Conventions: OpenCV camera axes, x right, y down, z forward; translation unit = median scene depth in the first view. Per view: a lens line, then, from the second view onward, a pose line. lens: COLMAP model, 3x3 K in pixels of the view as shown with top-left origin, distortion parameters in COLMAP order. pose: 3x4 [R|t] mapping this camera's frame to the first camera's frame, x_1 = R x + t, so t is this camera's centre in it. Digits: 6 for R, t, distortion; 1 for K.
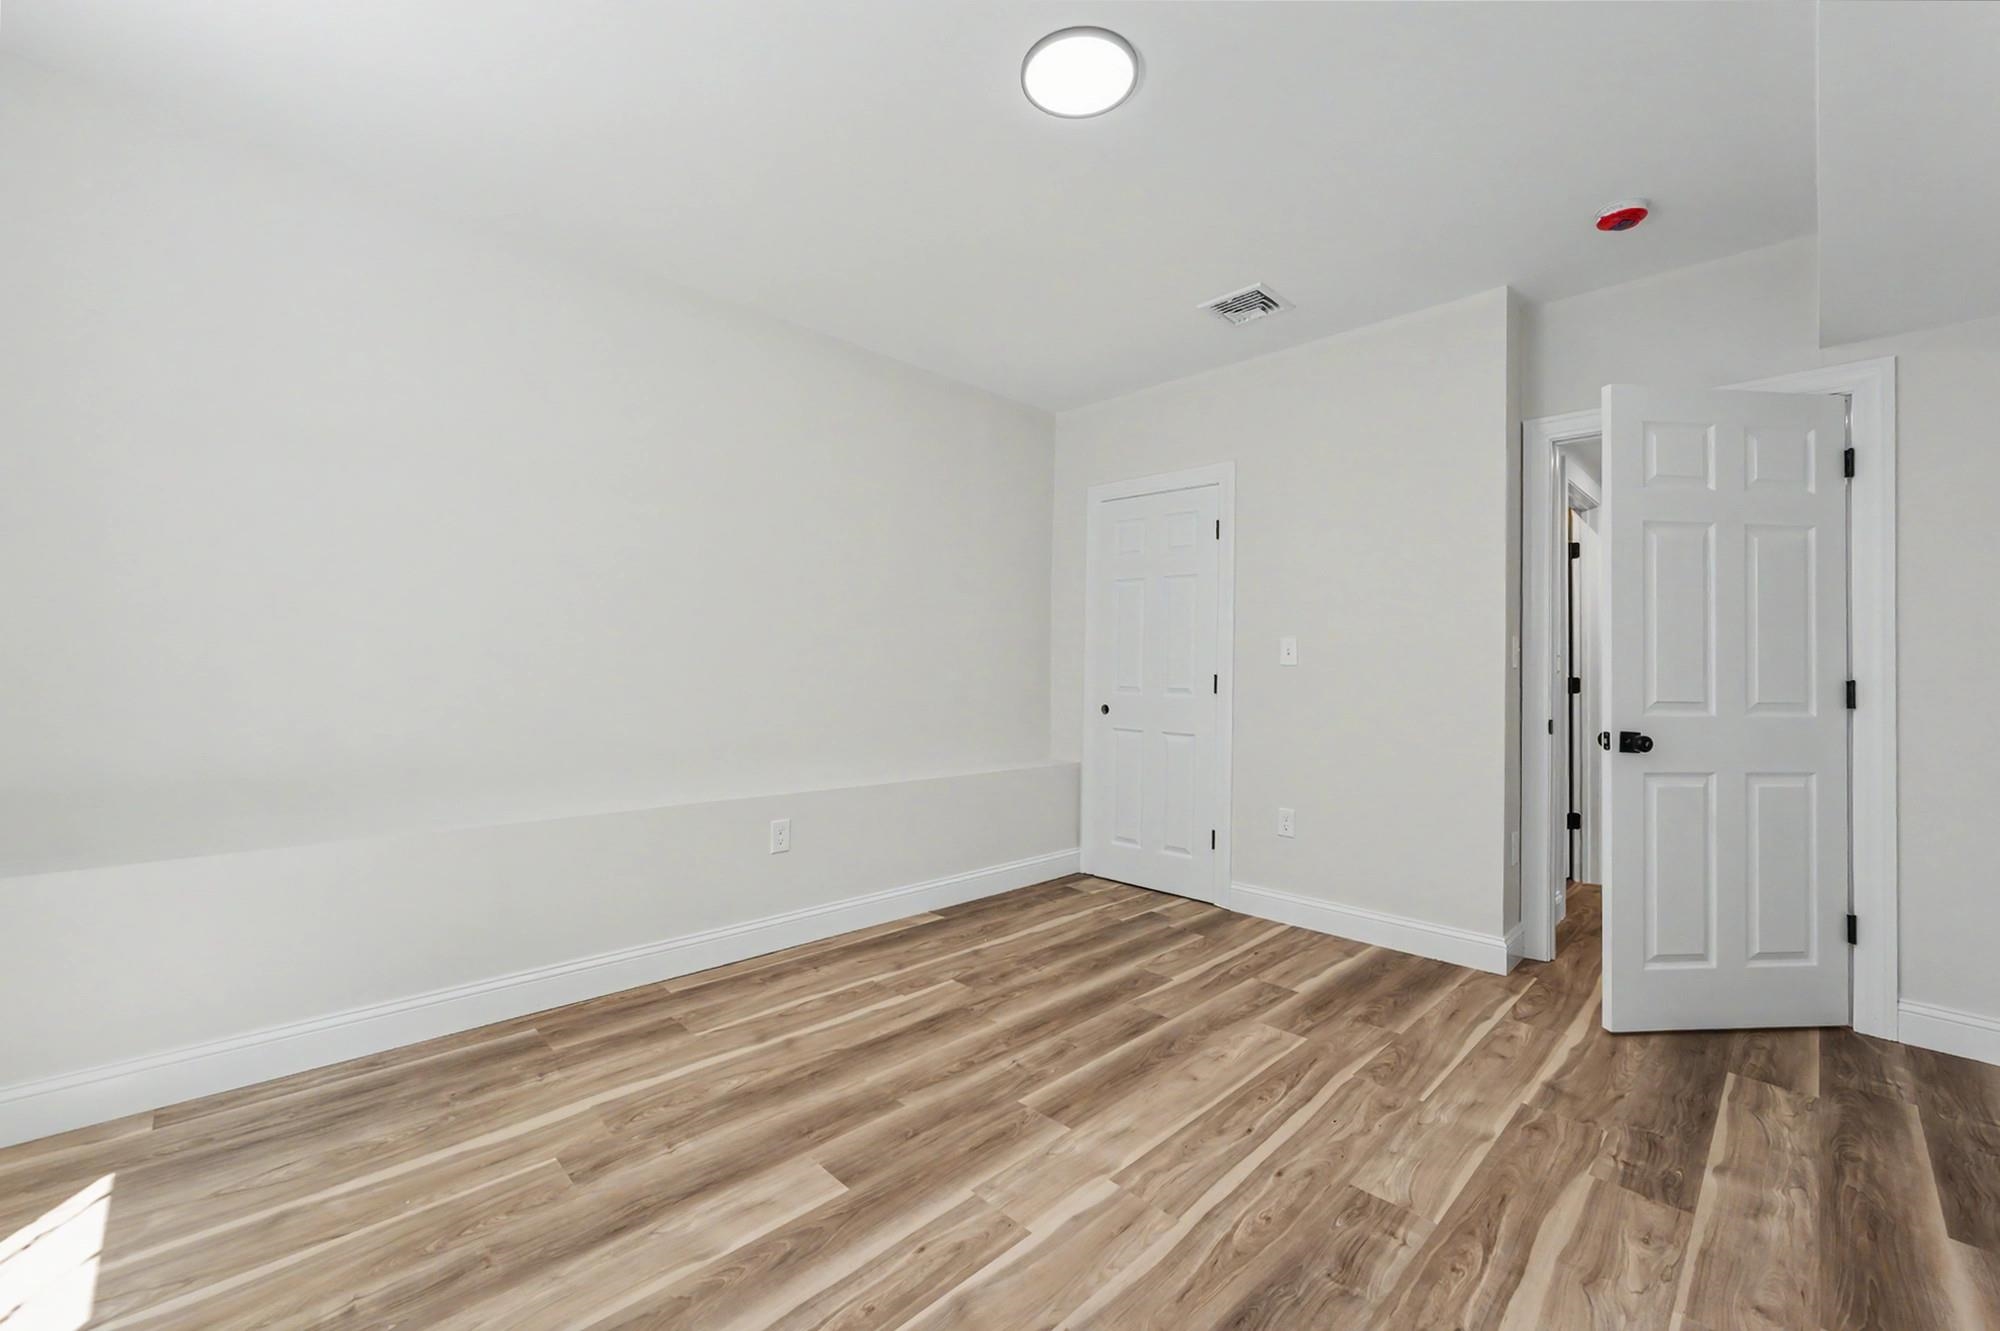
lens RADIAL K [[826.8, 0, 997.7], [0, 826.8, 663.2], [0, 0, 1]] dist [-0.004871, 0.000848]
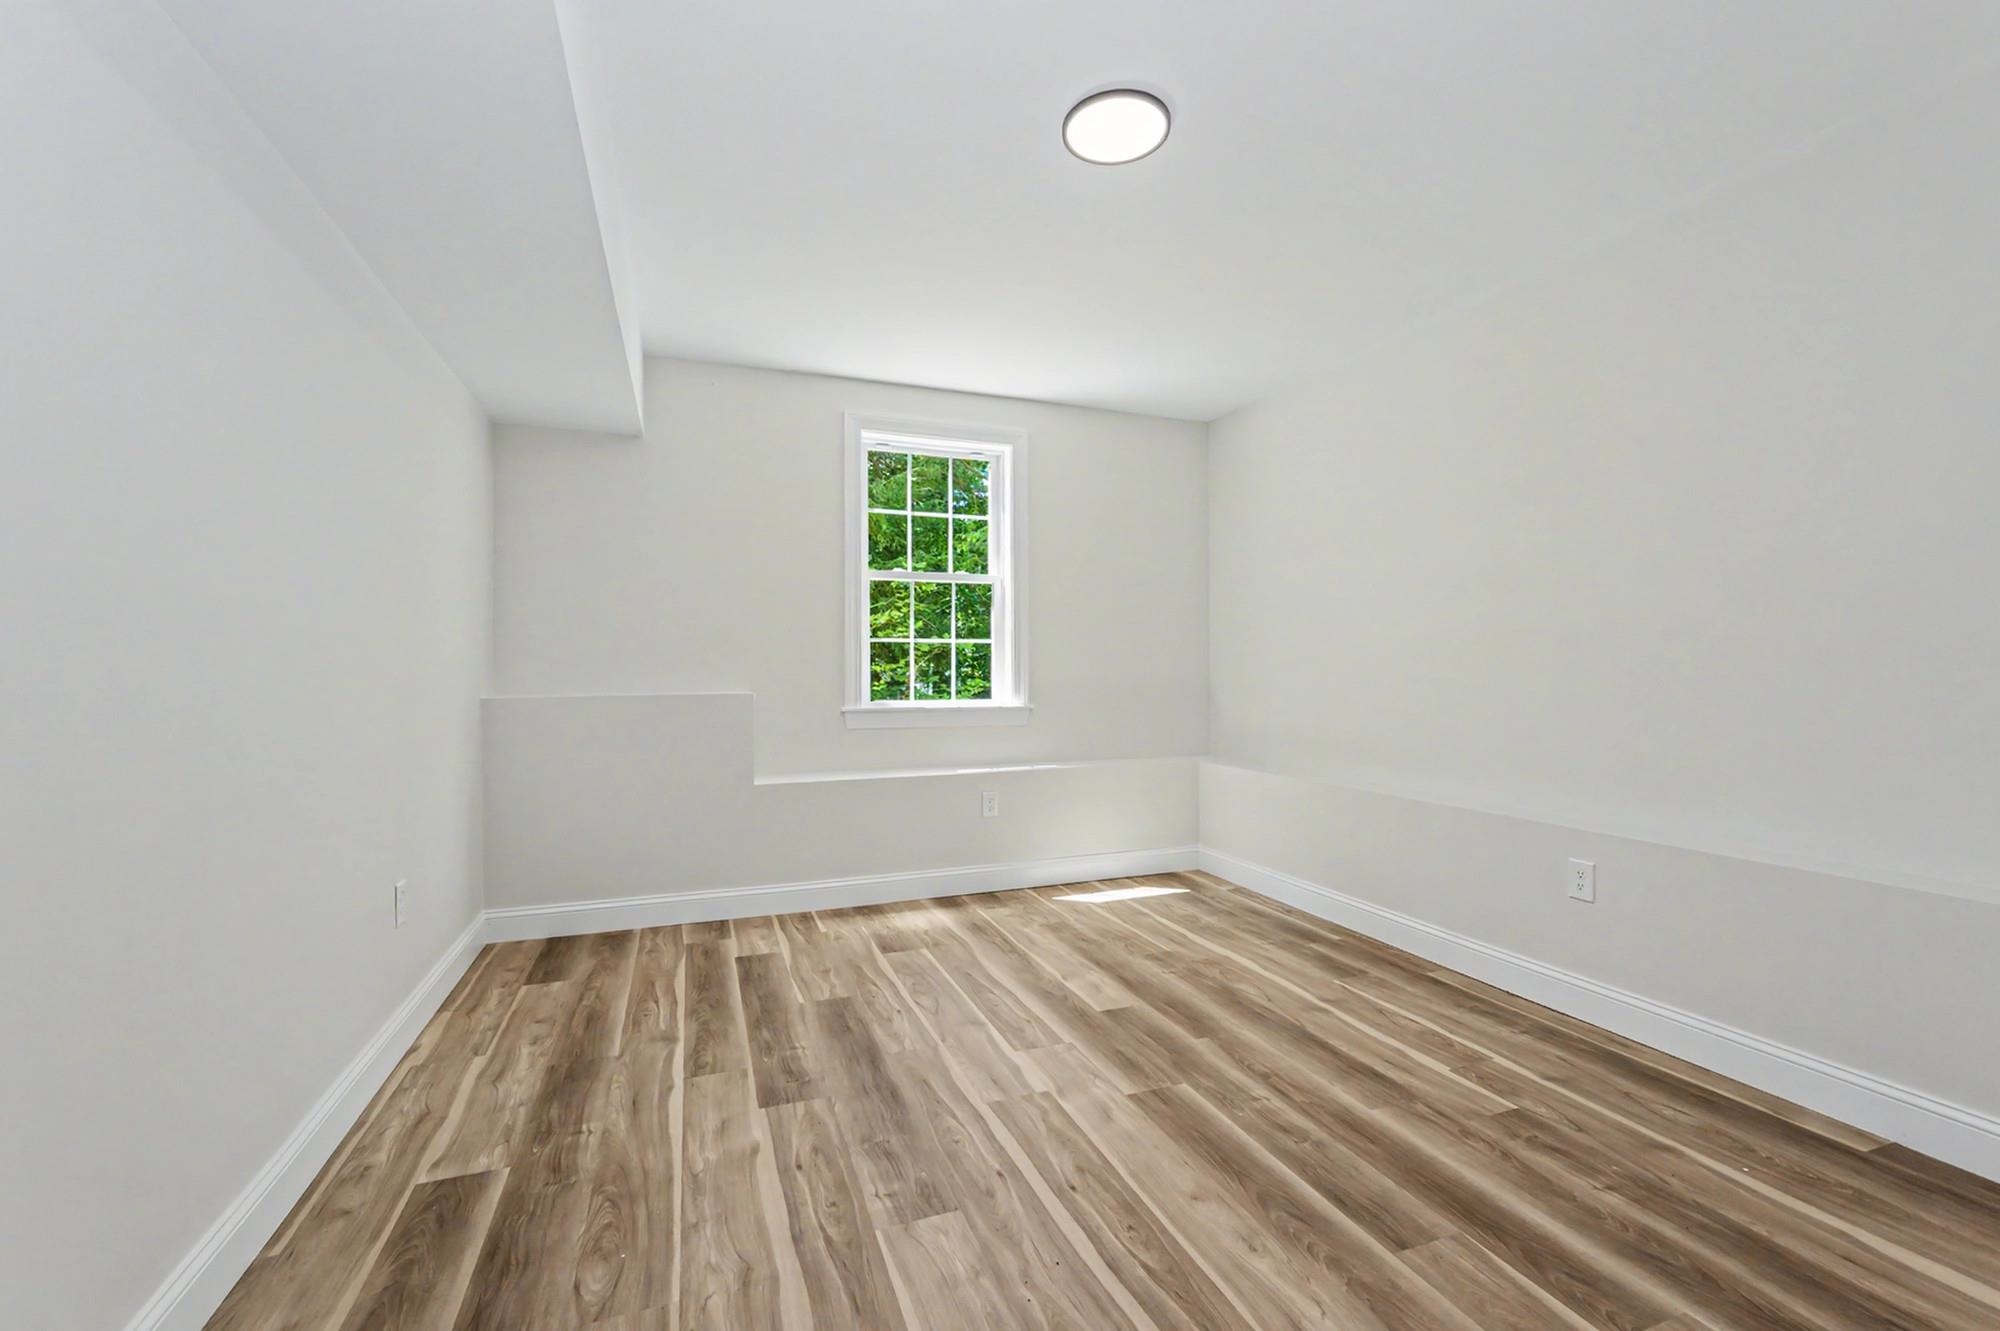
lens RADIAL K [[826.8, 0, 991.2], [0, 826.8, 677.7], [0, 0, 1]] dist [-0.004871, 0.000848]
pose [[-0.424158, -0.005615, -0.905571, 1.067336], [0.002454, 0.999970, -0.007350, 0.018577], [0.905585, -0.005340, -0.424131, 1.203050]]
